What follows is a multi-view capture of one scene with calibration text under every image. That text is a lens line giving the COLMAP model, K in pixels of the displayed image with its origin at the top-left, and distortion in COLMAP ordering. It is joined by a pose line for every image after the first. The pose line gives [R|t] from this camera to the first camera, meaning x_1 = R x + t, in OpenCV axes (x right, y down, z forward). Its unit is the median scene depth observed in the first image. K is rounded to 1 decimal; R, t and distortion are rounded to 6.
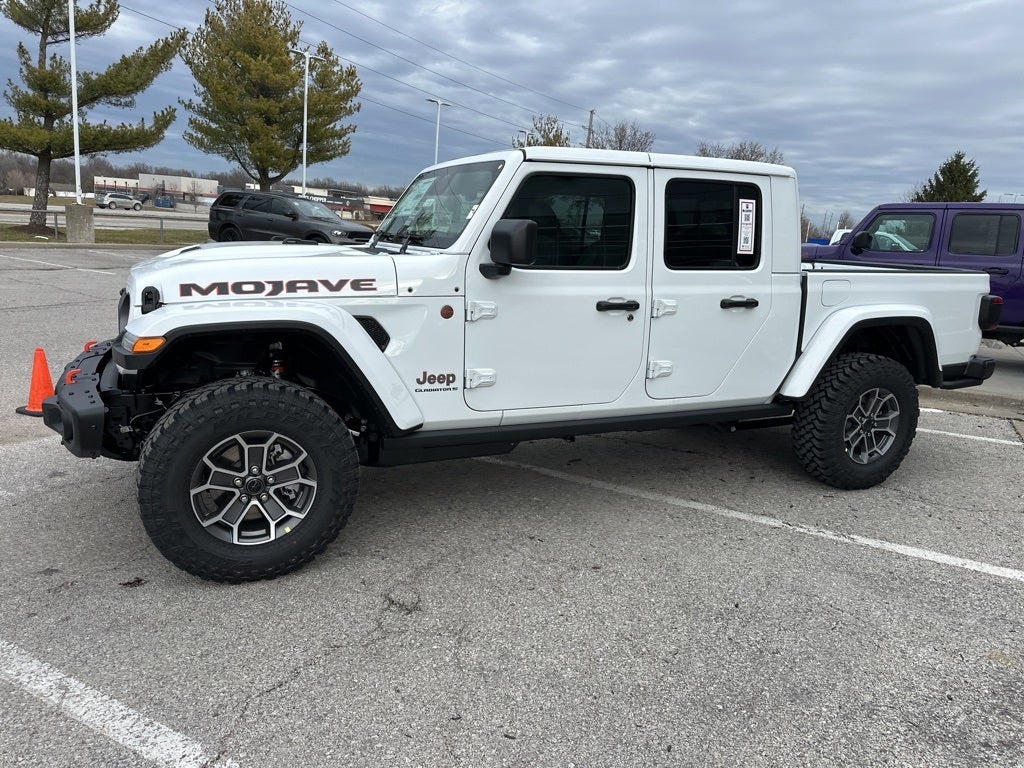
lens RADIAL K [[706.0, 0, 514.7], [0, 706.0, 383.8], [0, 0, 1]] dist [0.129909, -0.195784]
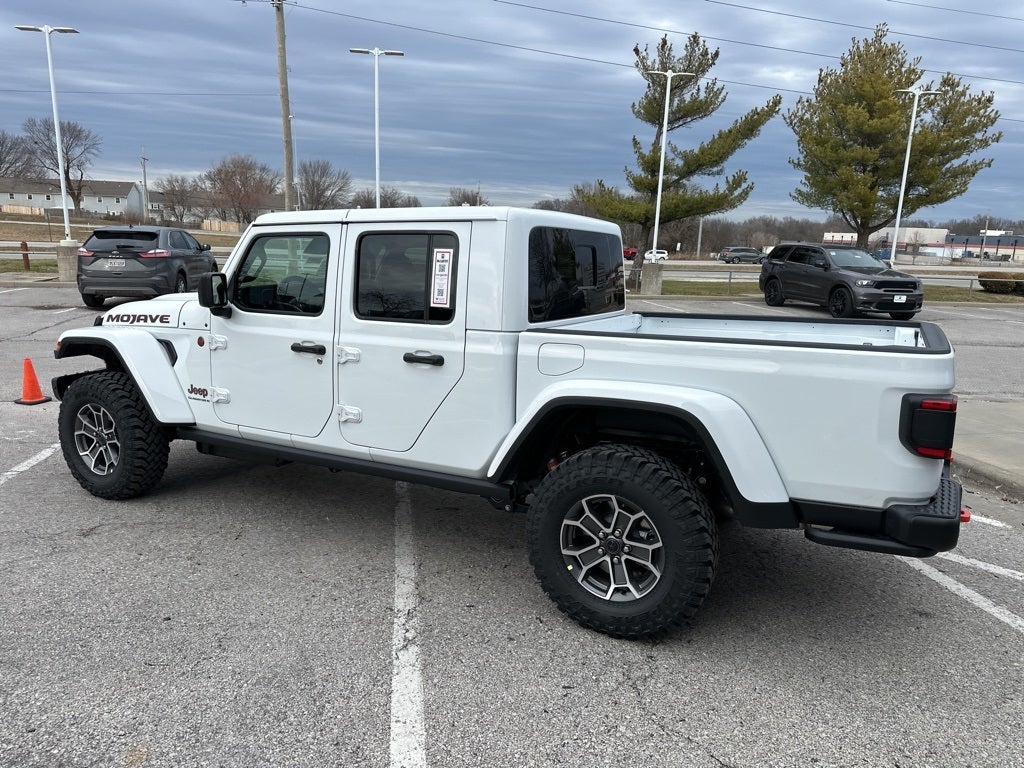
lens RADIAL K [[719.0, 0, 512.1], [0, 719.0, 377.1], [0, 0, 1]] dist [0.040320, -0.048418]
pose [[0.610537, 0.098669, -0.785818, 1.185430], [-0.160283, 0.987071, -0.000593, -0.114340], [0.775599, 0.126316, 0.618458, 0.549263]]
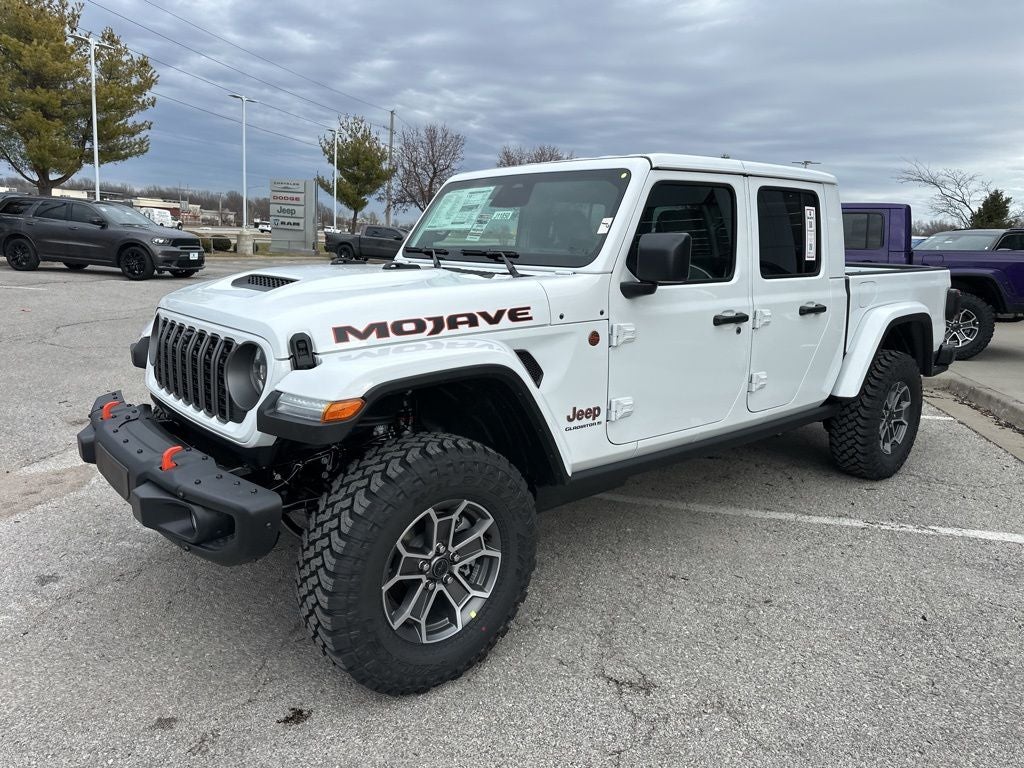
lens RADIAL K [[709.8, 0, 508.7], [0, 709.8, 372.6], [0, 0, 1]] dist [0.099336, -0.131435]
pose [[0.962459, -0.073623, 0.261251, -0.386131], [0.077546, 0.996978, -0.004726, -0.055589], [-0.260113, 0.024807, 0.965259, 0.147232]]
